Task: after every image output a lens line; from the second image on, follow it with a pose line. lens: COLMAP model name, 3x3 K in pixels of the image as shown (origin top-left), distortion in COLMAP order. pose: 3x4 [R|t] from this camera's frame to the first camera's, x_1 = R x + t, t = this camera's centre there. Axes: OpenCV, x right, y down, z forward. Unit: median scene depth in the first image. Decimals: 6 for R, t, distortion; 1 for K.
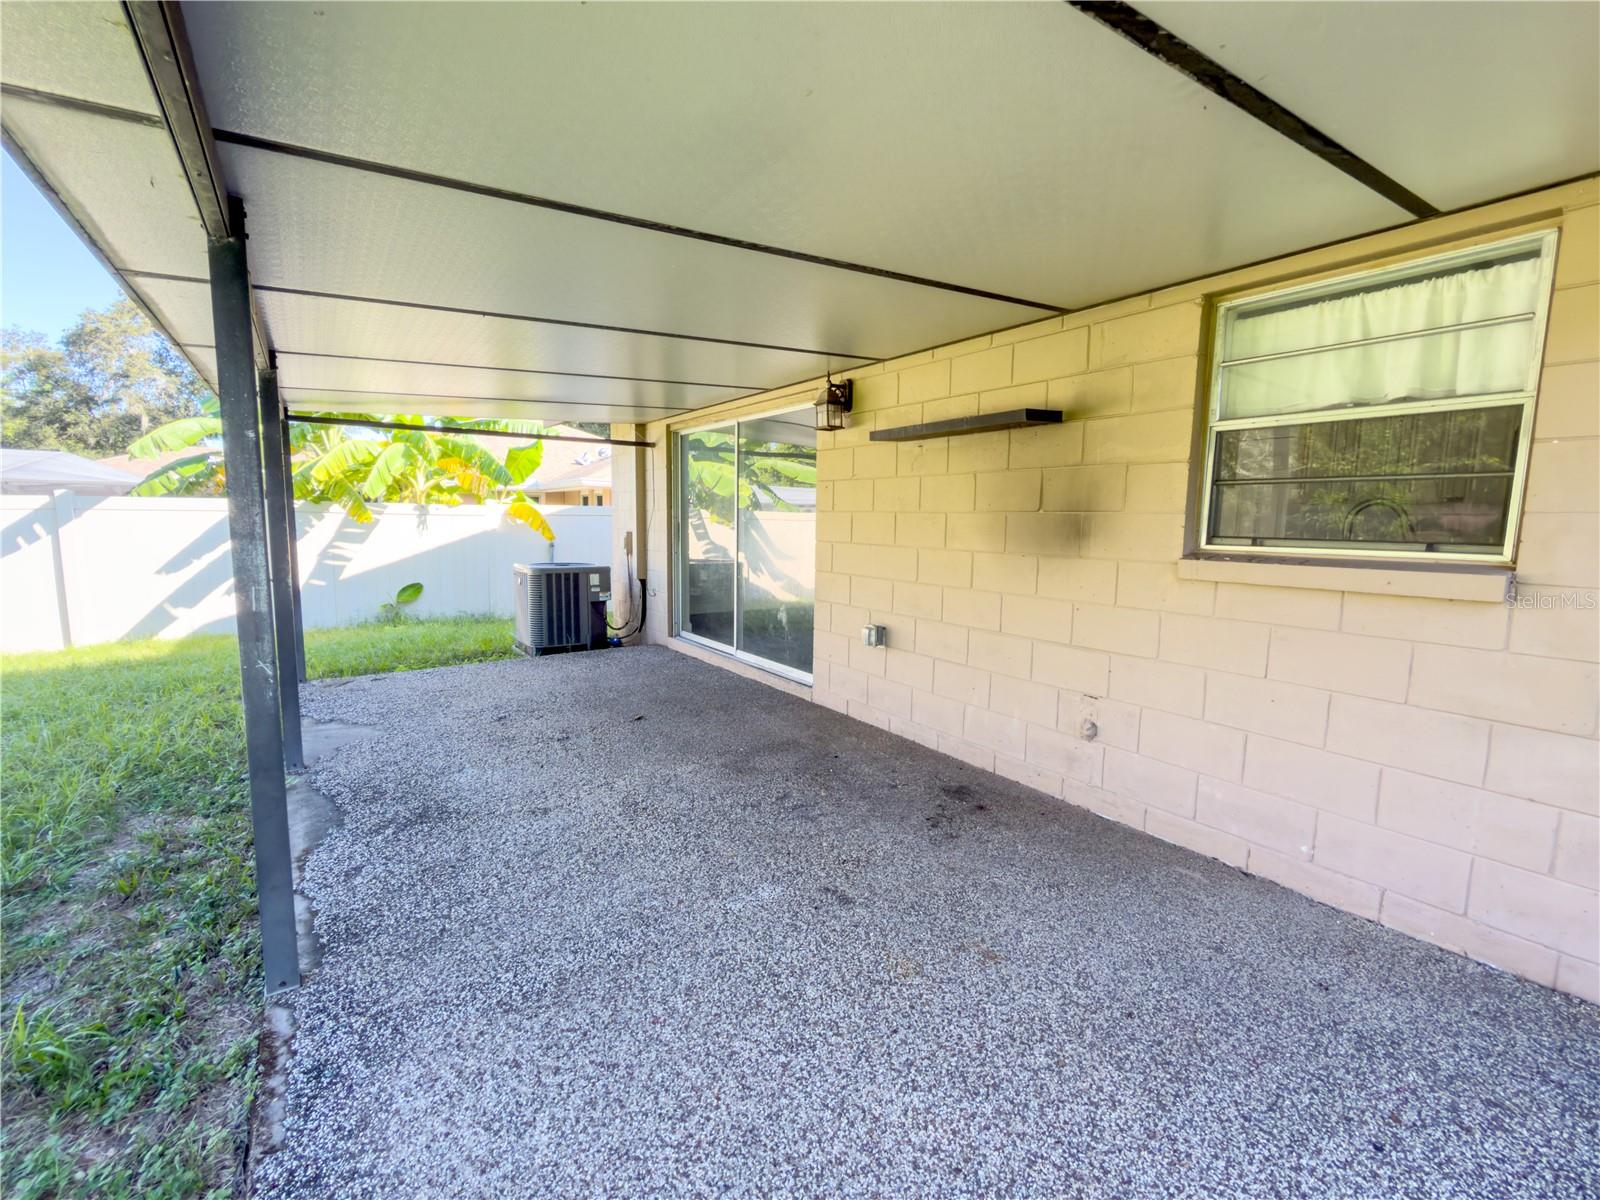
lens RADIAL K [[704.6, 0, 792.1], [0, 704.6, 596.4], [0, 0, 1]] dist [-0.000981, 0.000018]
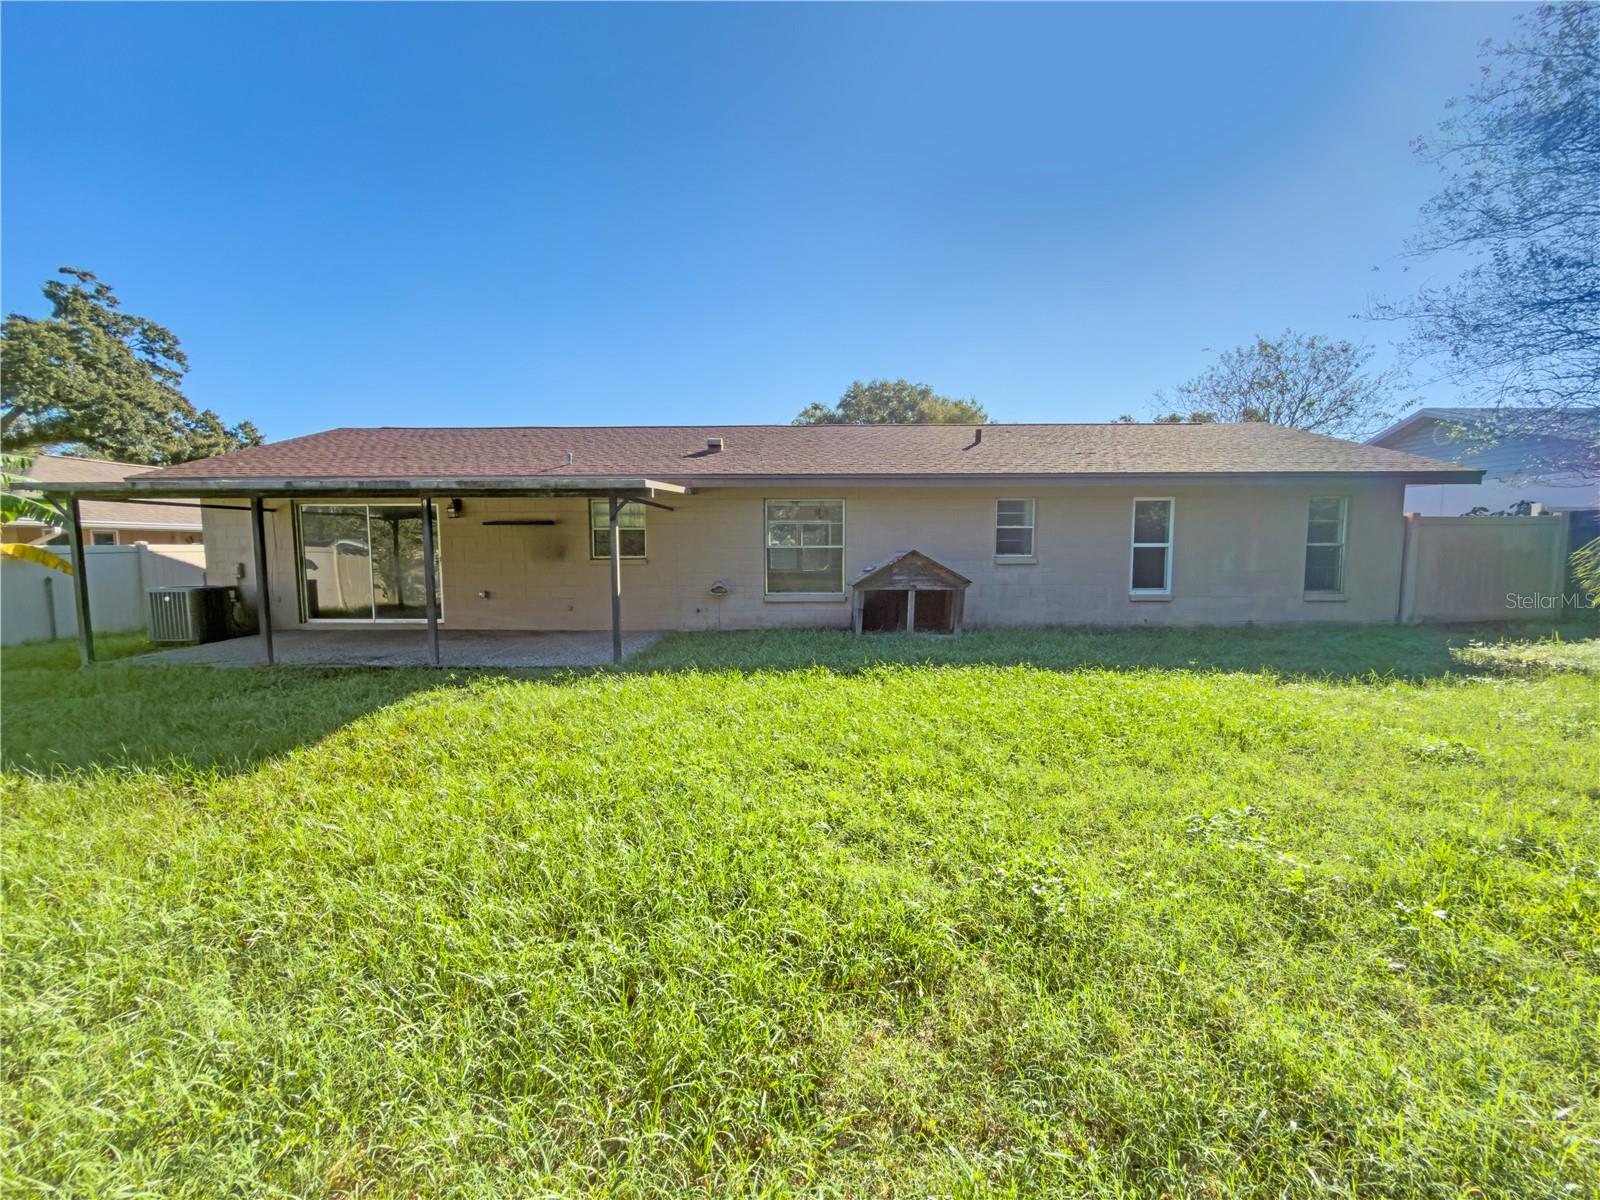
lens RADIAL K [[635.8, 0, 800.0], [0, 635.8, 600.0], [0, 0, 1]] dist [0.000345, 0.000454]
pose [[0.573172, -0.080958, 0.815426, -1.180919], [0.100364, 0.994551, 0.028195, 0.127636], [-0.813265, 0.065679, 0.578175, -1.421527]]
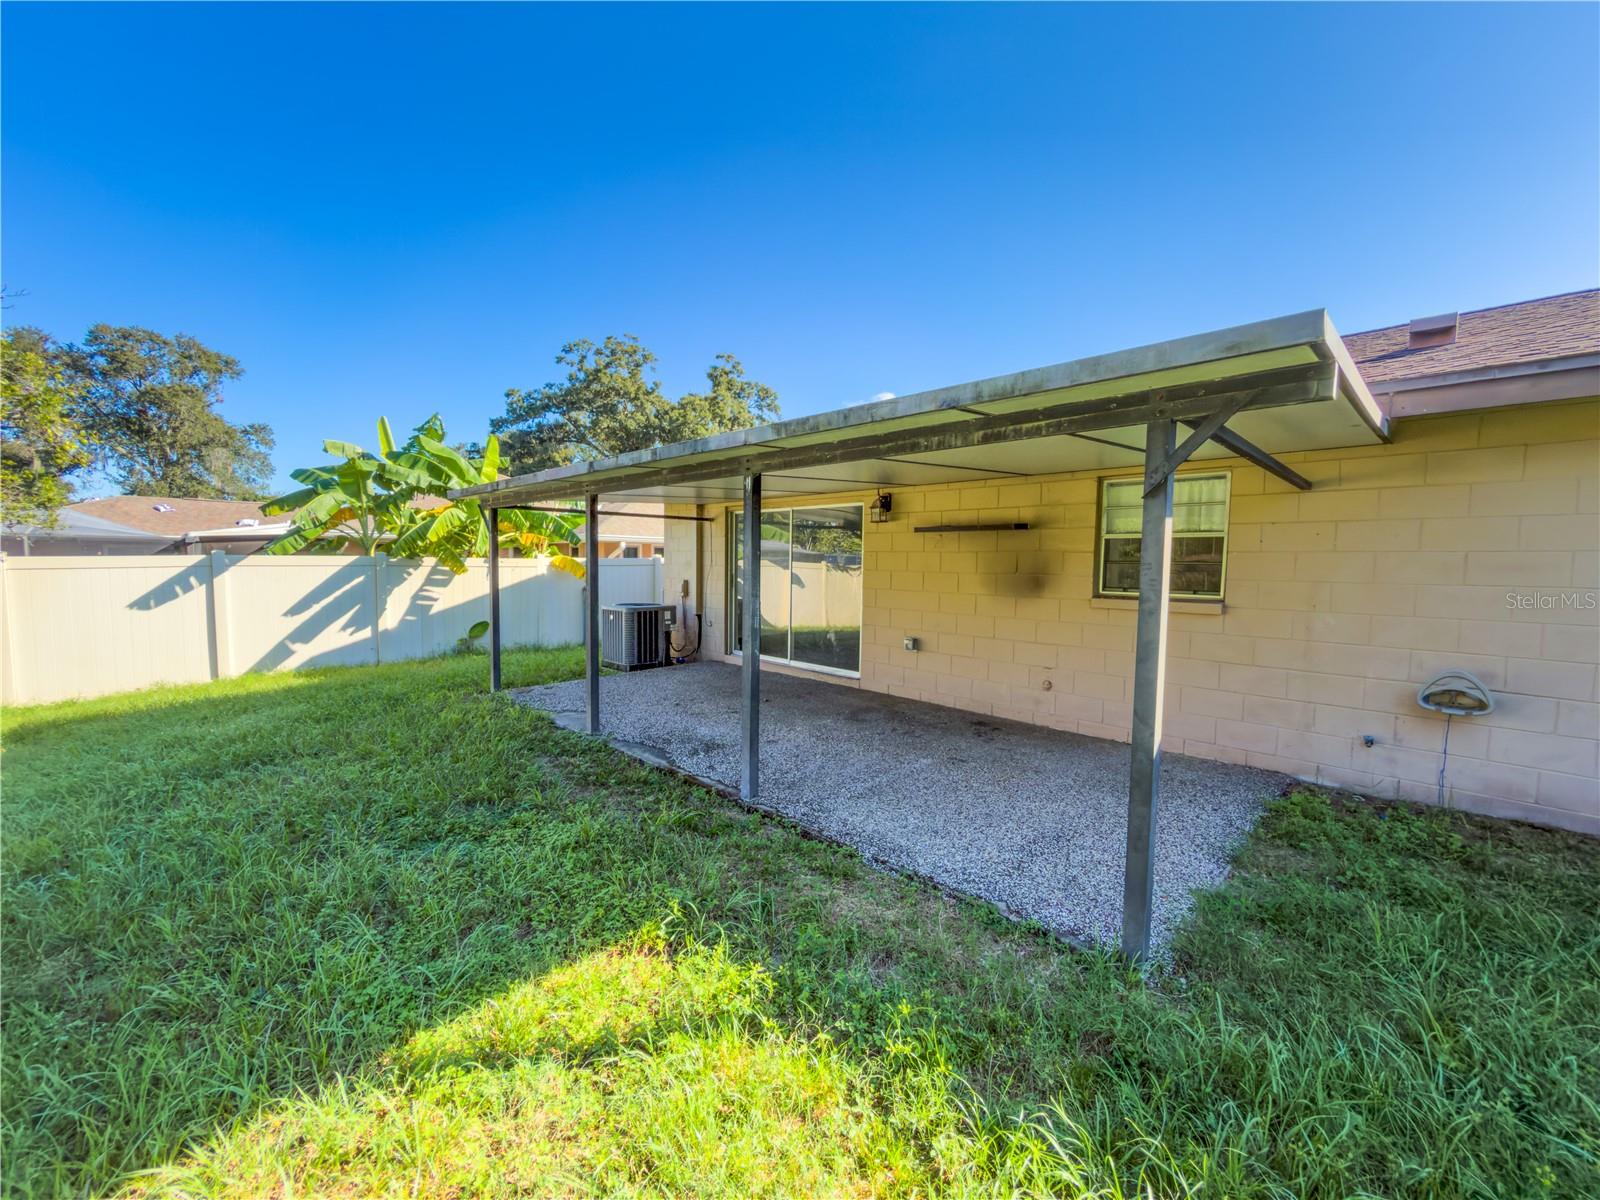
lens RADIAL K [[635.8, 0, 800.0], [0, 635.8, 600.0], [0, 0, 1]] dist [0.000345, 0.000454]
pose [[0.982637, -0.011845, 0.185161, -0.421640], [0.020528, 0.998774, -0.045047, 0.012992], [-0.184400, 0.048066, 0.981675, -0.453562]]
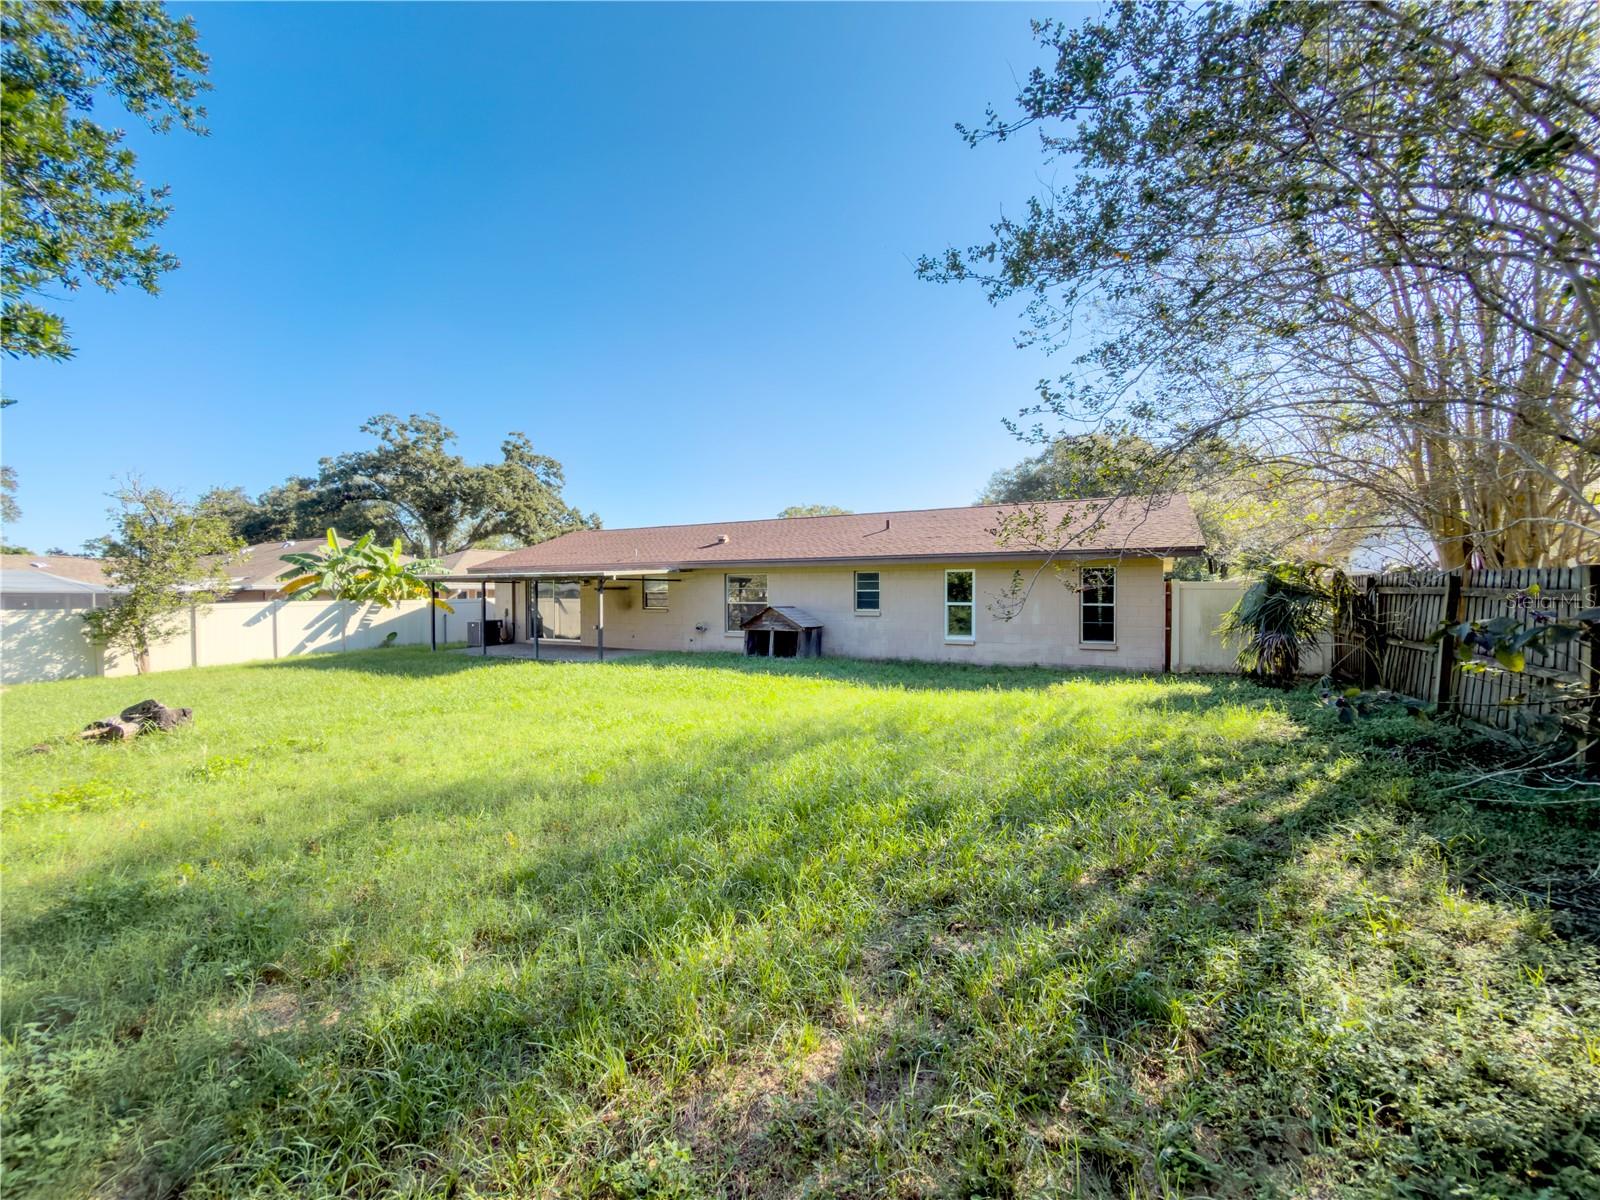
lens RADIAL K [[635.8, 0, 800.0], [0, 635.8, 600.0], [0, 0, 1]] dist [0.000345, 0.000454]
pose [[0.880752, -0.016576, 0.473287, -0.730957], [0.063362, 0.994526, -0.083080, 0.328520], [-0.469319, 0.103162, 0.876982, -3.678676]]
